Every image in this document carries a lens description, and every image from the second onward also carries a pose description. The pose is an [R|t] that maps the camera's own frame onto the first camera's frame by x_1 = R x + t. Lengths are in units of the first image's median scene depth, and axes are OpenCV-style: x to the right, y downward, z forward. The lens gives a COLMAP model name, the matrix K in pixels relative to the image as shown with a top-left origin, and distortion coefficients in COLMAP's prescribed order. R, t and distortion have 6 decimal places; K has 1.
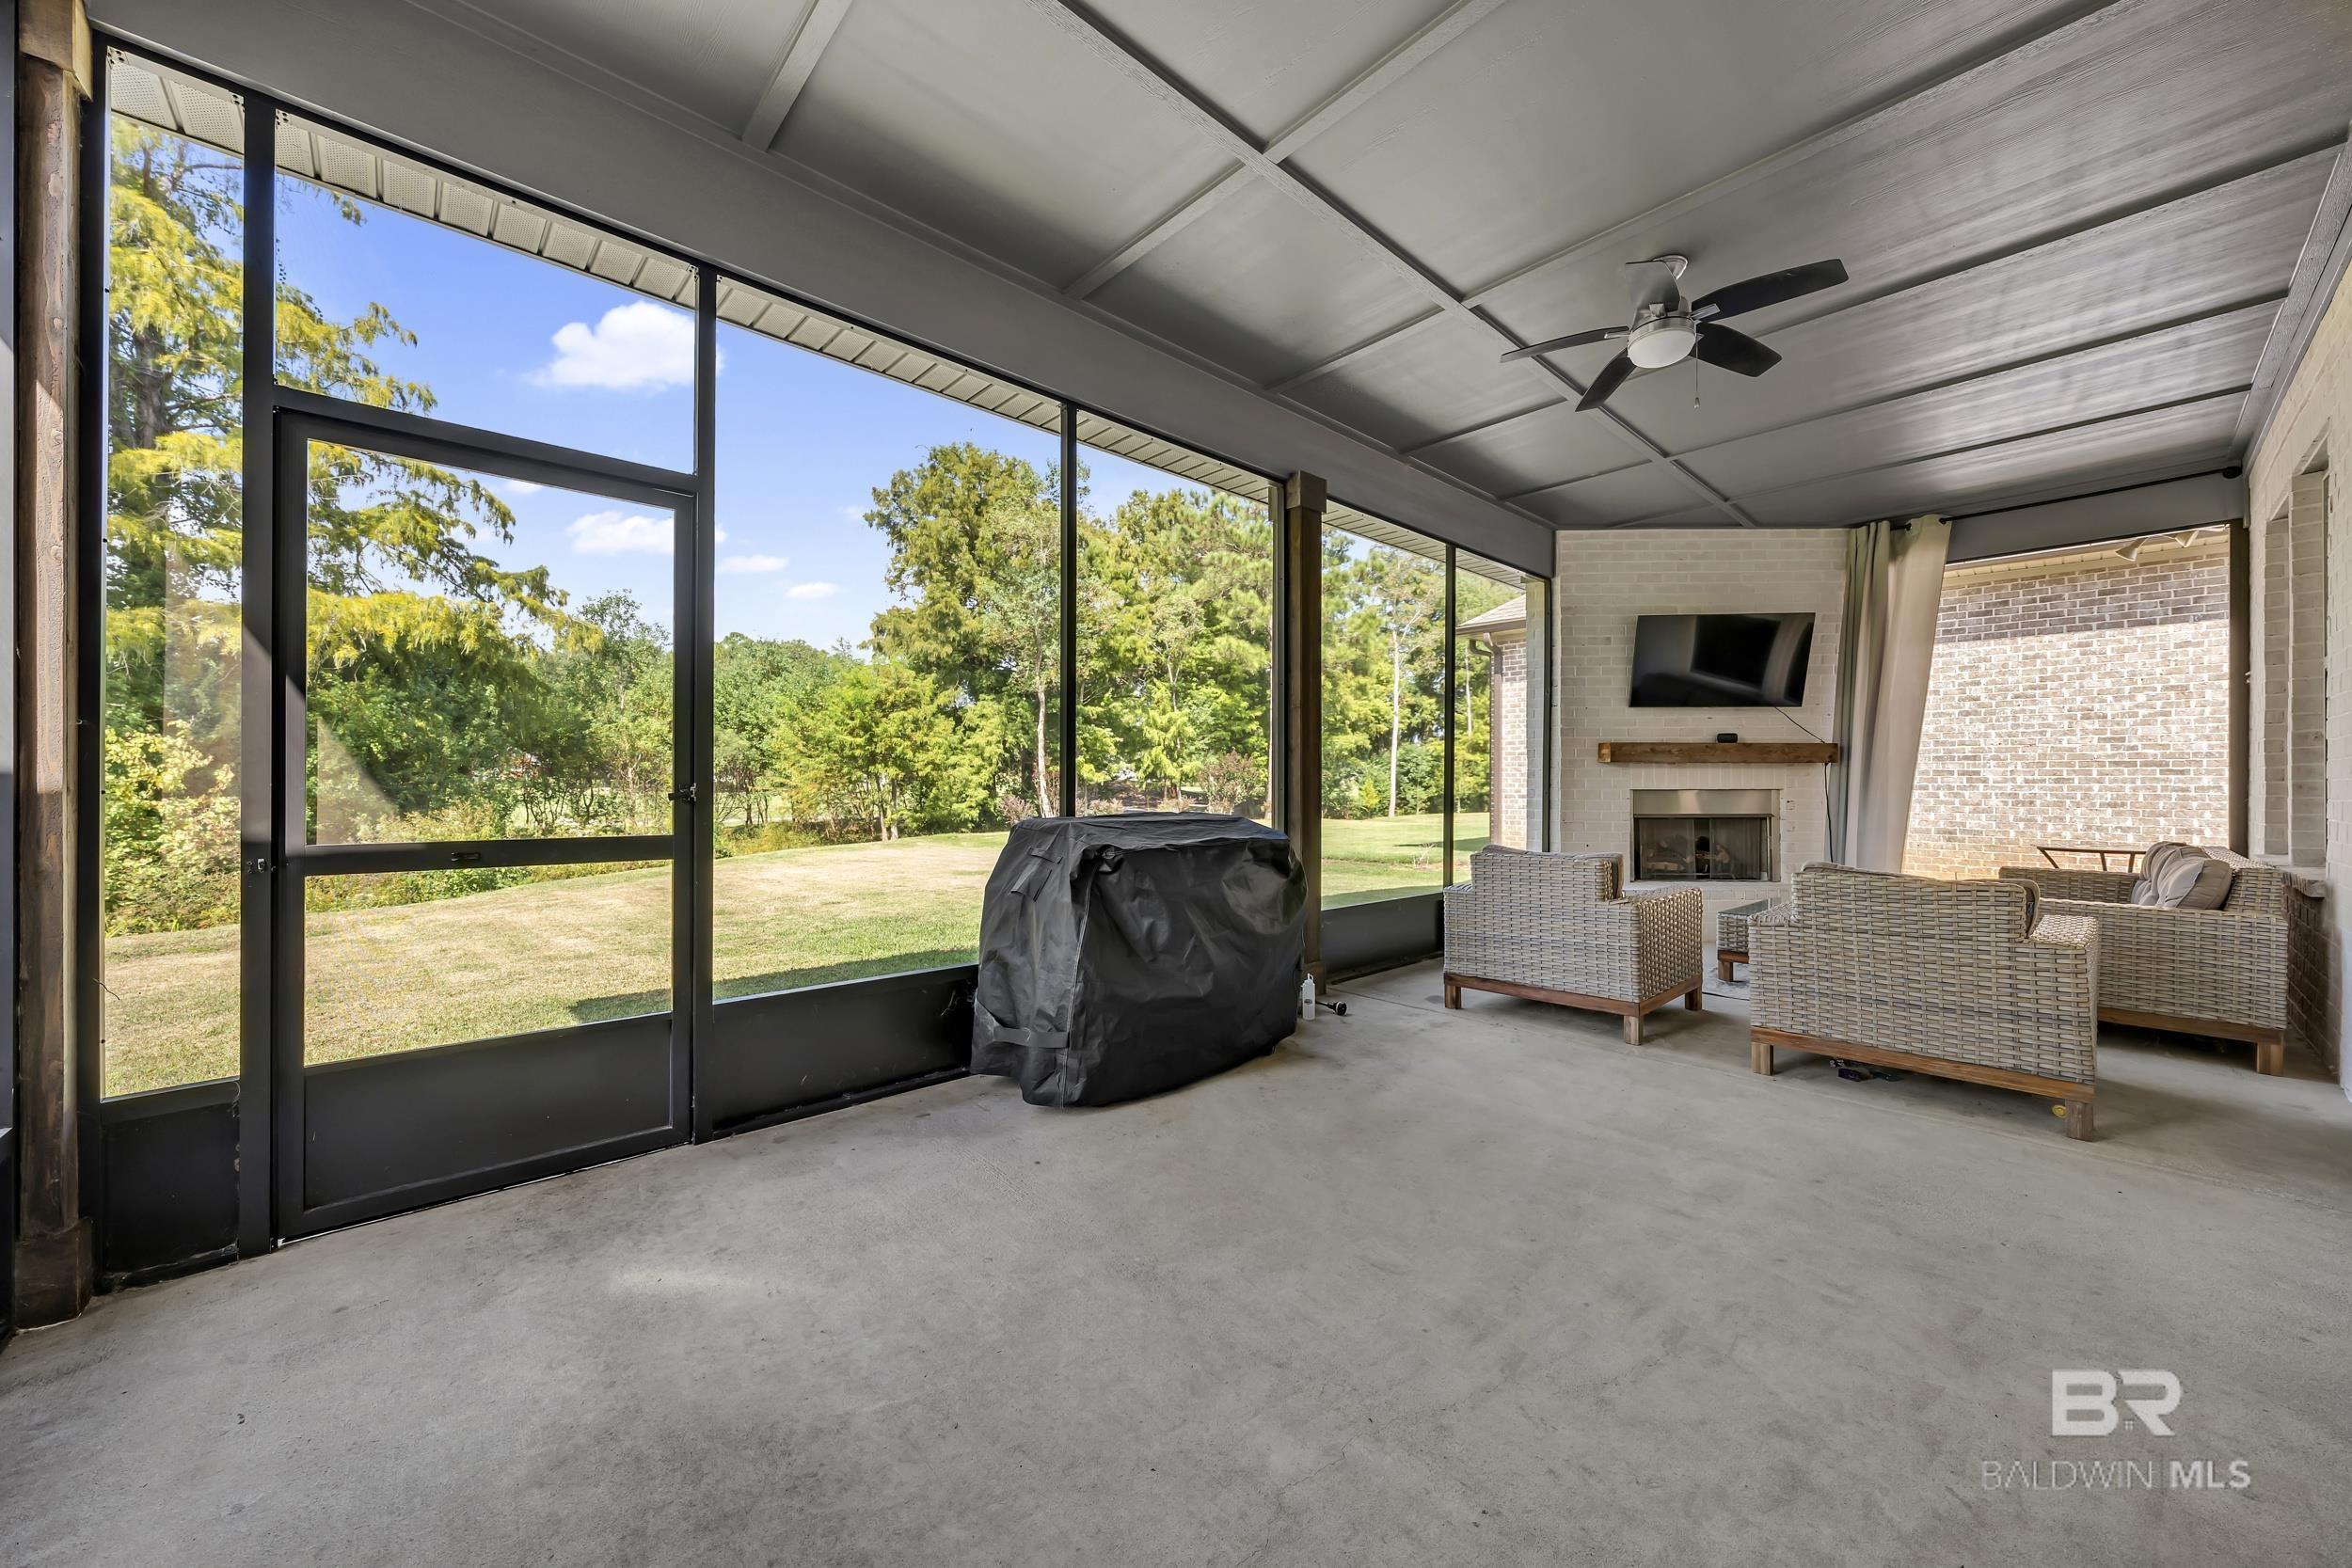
lens RADIAL K [[850.4, 0, 1173.7], [0, 850.4, 781.8], [0, 0, 1]] dist [-0.007870, 0.000708]
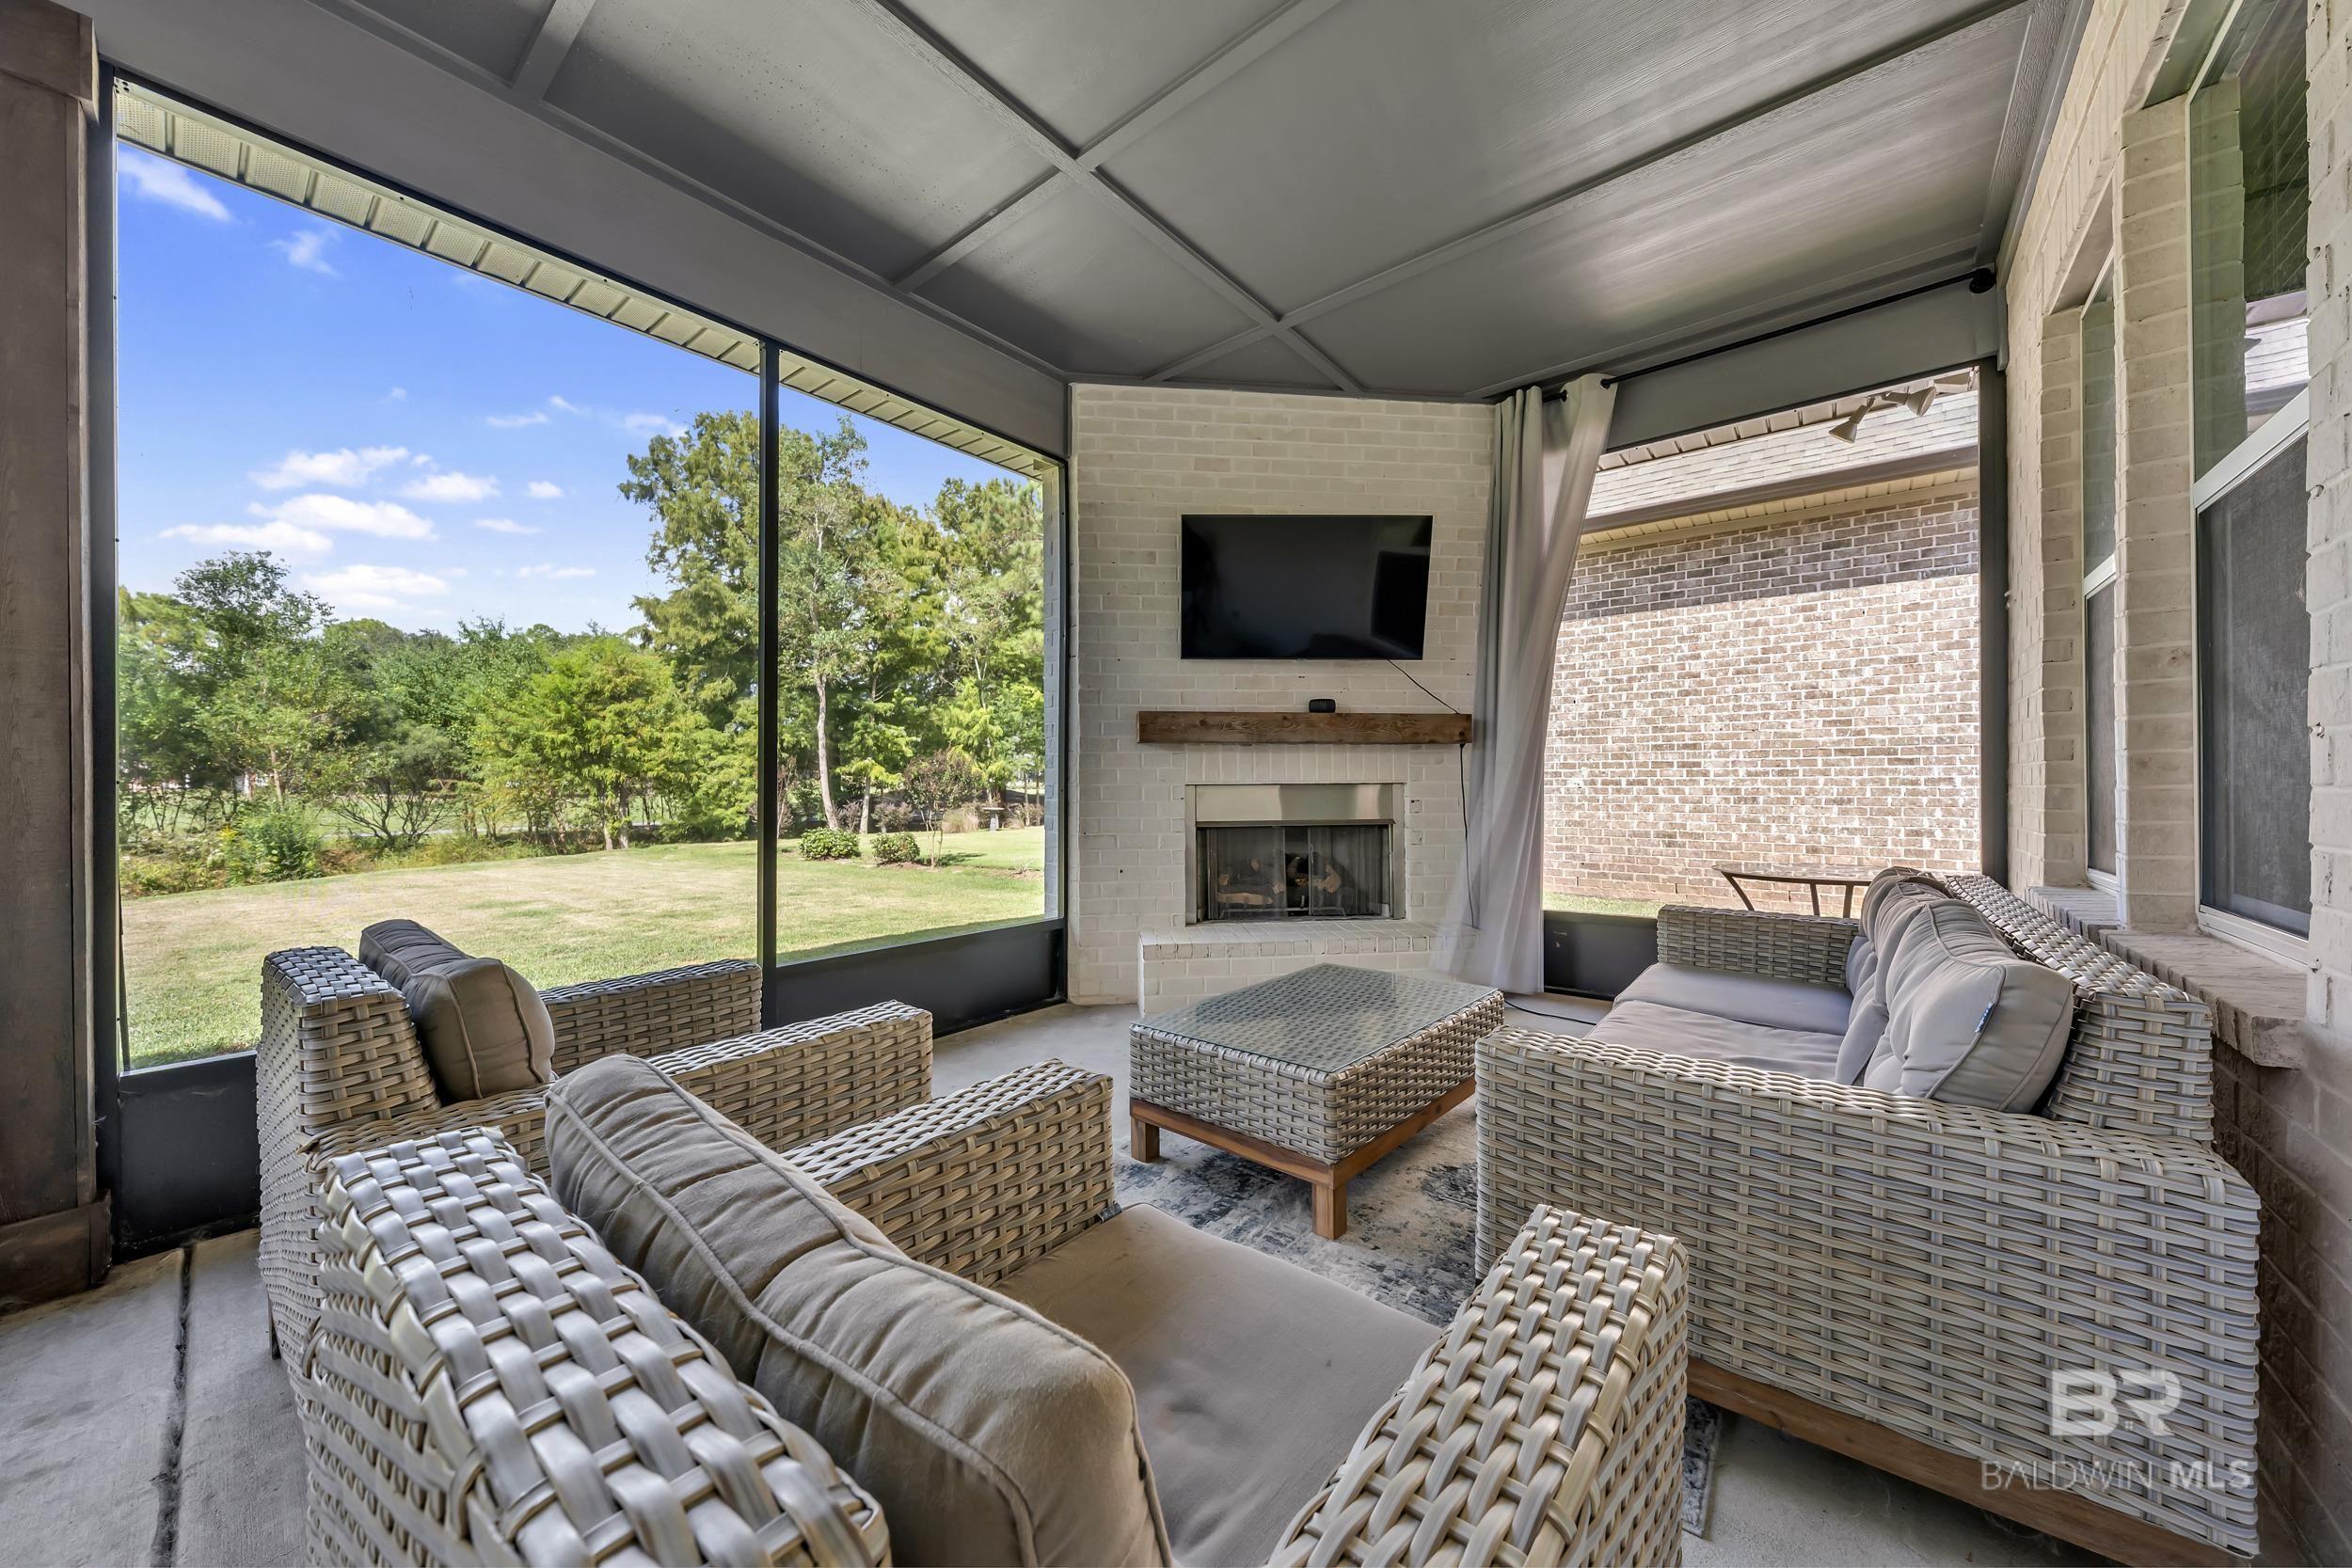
lens RADIAL K [[813.1, 0, 1178.1], [0, 813.1, 783.3], [0, 0, 1]] dist [-0.008321, -0.000021]
pose [[0.989756, -0.004778, 0.142690, 0.354124], [0.004981, 0.999987, -0.001071, 0.007071], [-0.142683, 0.001771, 0.989767, 0.303024]]
